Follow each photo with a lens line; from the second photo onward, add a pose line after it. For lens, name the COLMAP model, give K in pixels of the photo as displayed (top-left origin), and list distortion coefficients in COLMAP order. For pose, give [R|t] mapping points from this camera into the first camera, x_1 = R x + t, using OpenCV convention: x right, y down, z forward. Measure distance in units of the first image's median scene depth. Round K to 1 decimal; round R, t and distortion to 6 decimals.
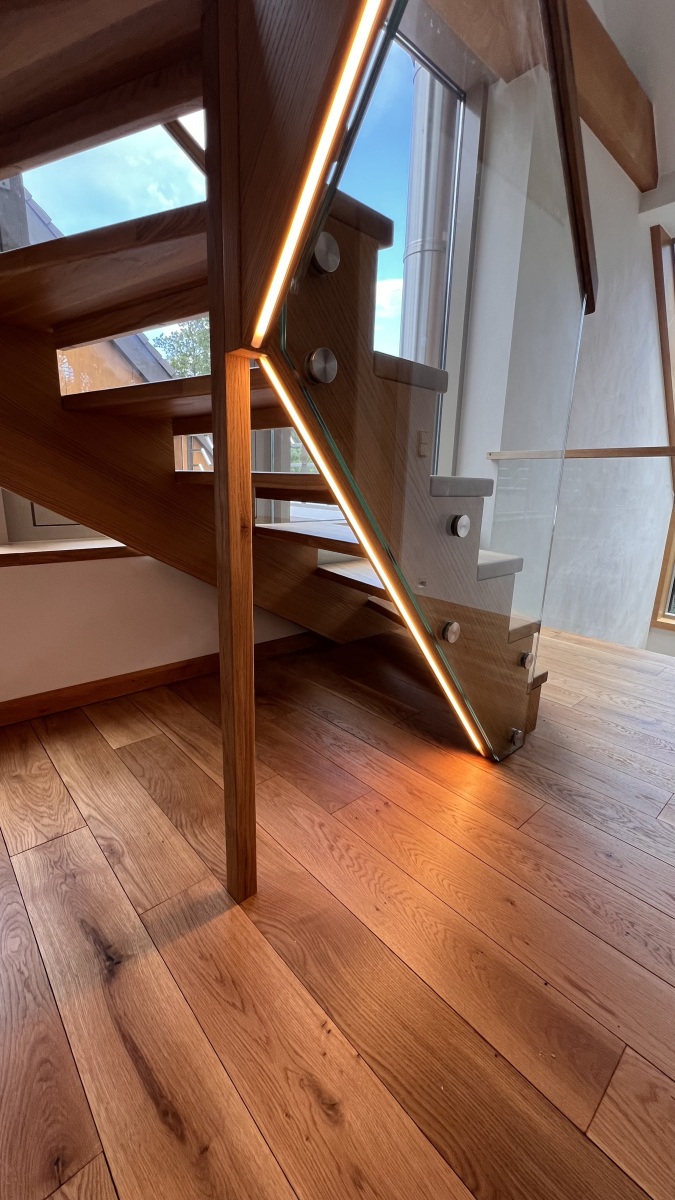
lens RADIAL K [[483.8, 0, 337.5], [0, 483.8, 600.0], [0, 0, 1]] dist [-0.005544, 0.000711]
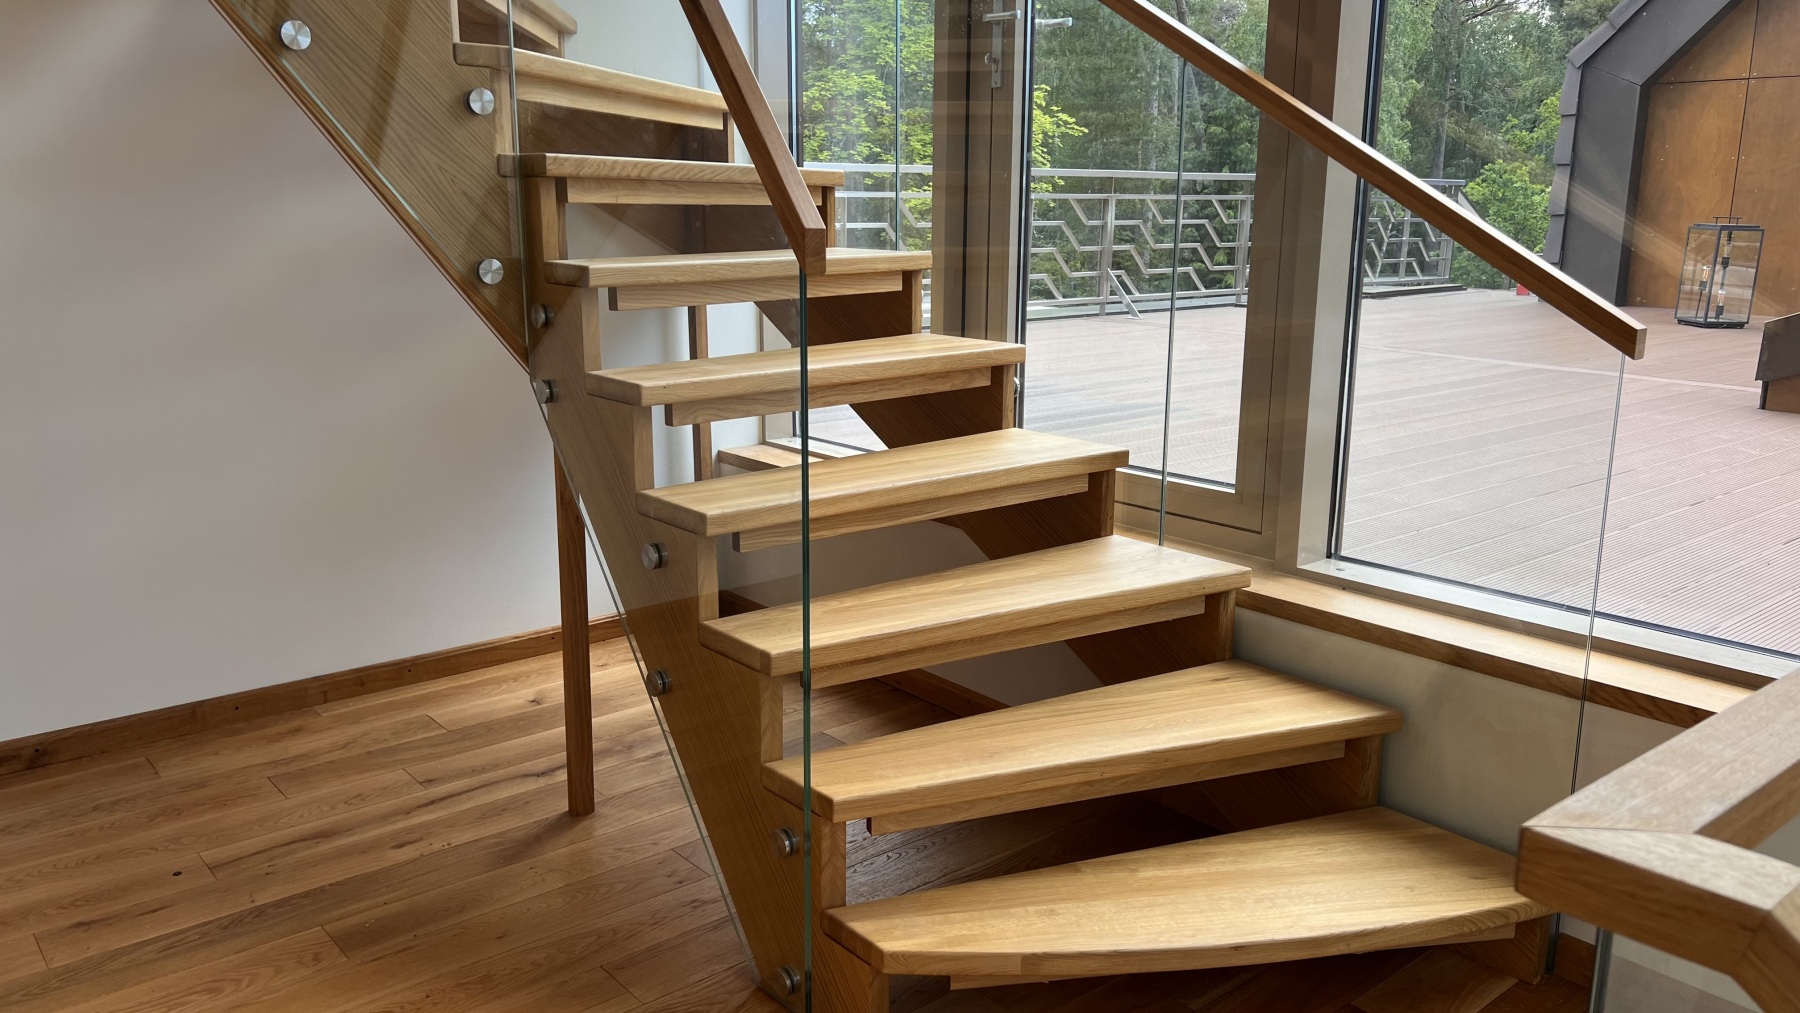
lens RADIAL K [[1359.9, 0, 900.0], [0, 1359.9, 506.5], [0, 0, 1]] dist [0.057104, -0.083599]
pose [[-0.041921, 0.188605, -0.981158, 3.501391], [-0.253351, 0.947918, 0.193040, -1.100668], [0.966466, 0.256670, 0.008046, 1.916208]]
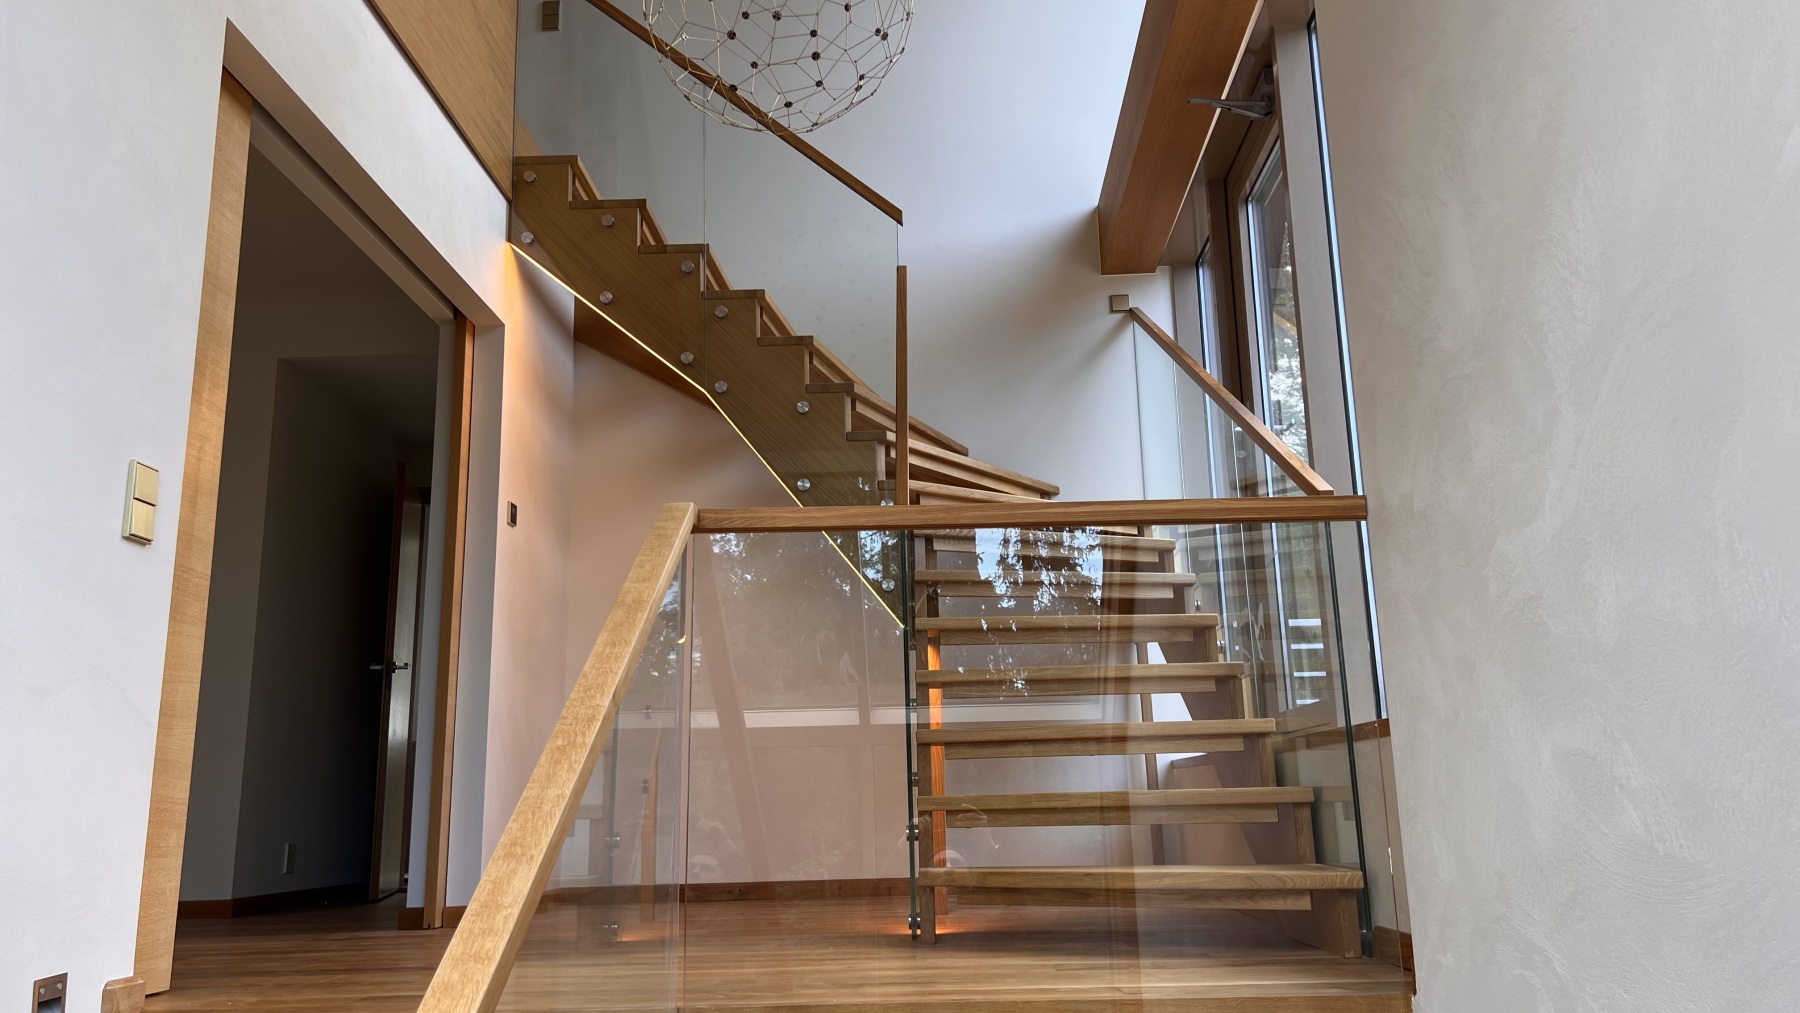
lens RADIAL K [[1359.9, 0, 900.0], [0, 1359.9, 506.5], [0, 0, 1]] dist [0.057104, -0.083599]
pose [[-0.697400, -0.171042, -0.695973, 4.807399], [-0.171588, 0.982709, -0.069570, -0.637446], [0.695838, 0.070903, -0.714690, 5.740922]]
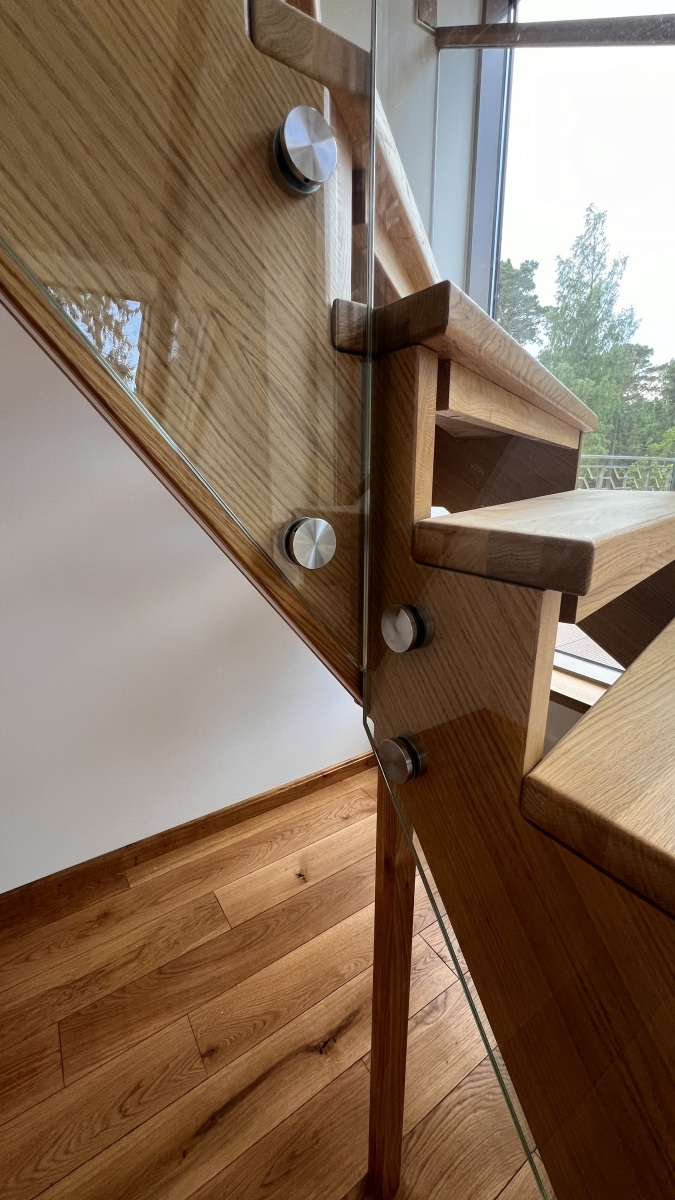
lens RADIAL K [[483.8, 0, 337.5], [0, 483.8, 600.0], [0, 0, 1]] dist [-0.005544, 0.000711]
pose [[-0.153592, 0.216490, -0.964127, 0.594837], [-0.244500, 0.937038, 0.249357, -0.821652], [0.957408, 0.274028, -0.090990, 0.882345]]
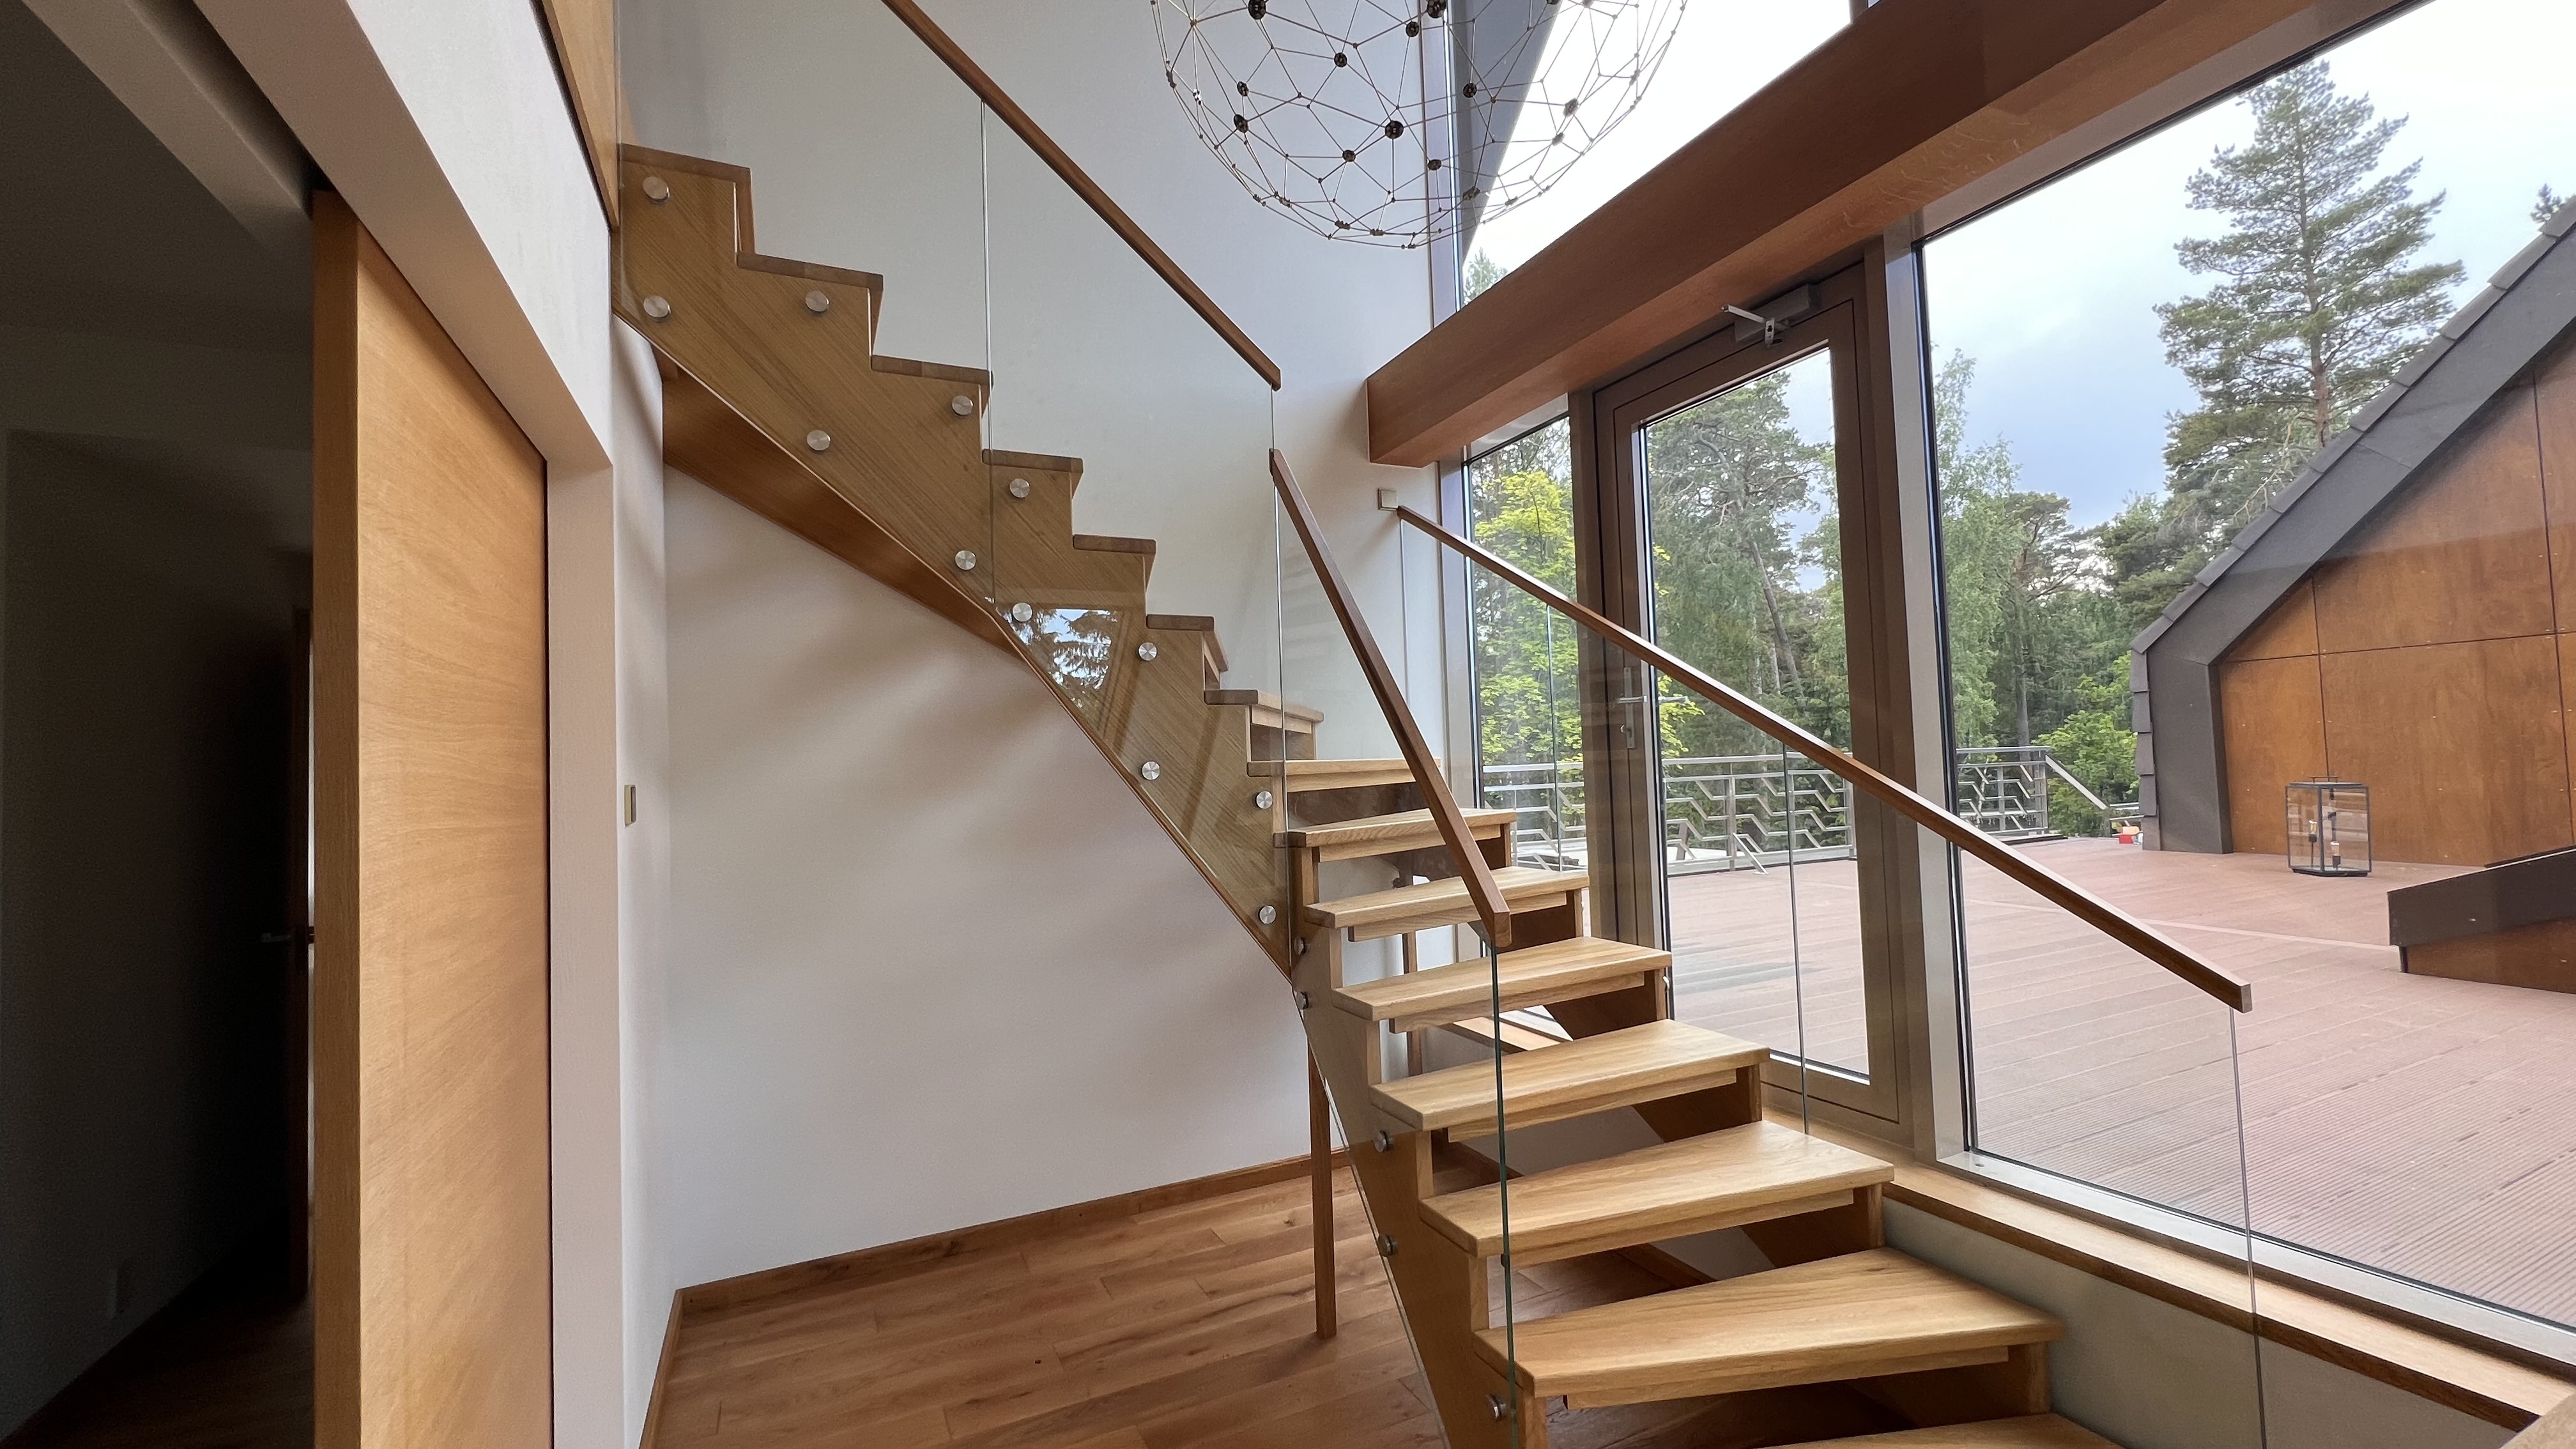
lens RADIAL K [[1038.6, 0, 1281.1], [0, 1038.6, 731.3], [0, 0, 1]] dist [-0.005544, 0.000711]
pose [[-0.297629, -0.056873, -0.952986, 3.606742], [-0.207891, 0.978130, 0.006553, -1.413716], [0.931772, 0.200068, -0.302943, 1.833223]]
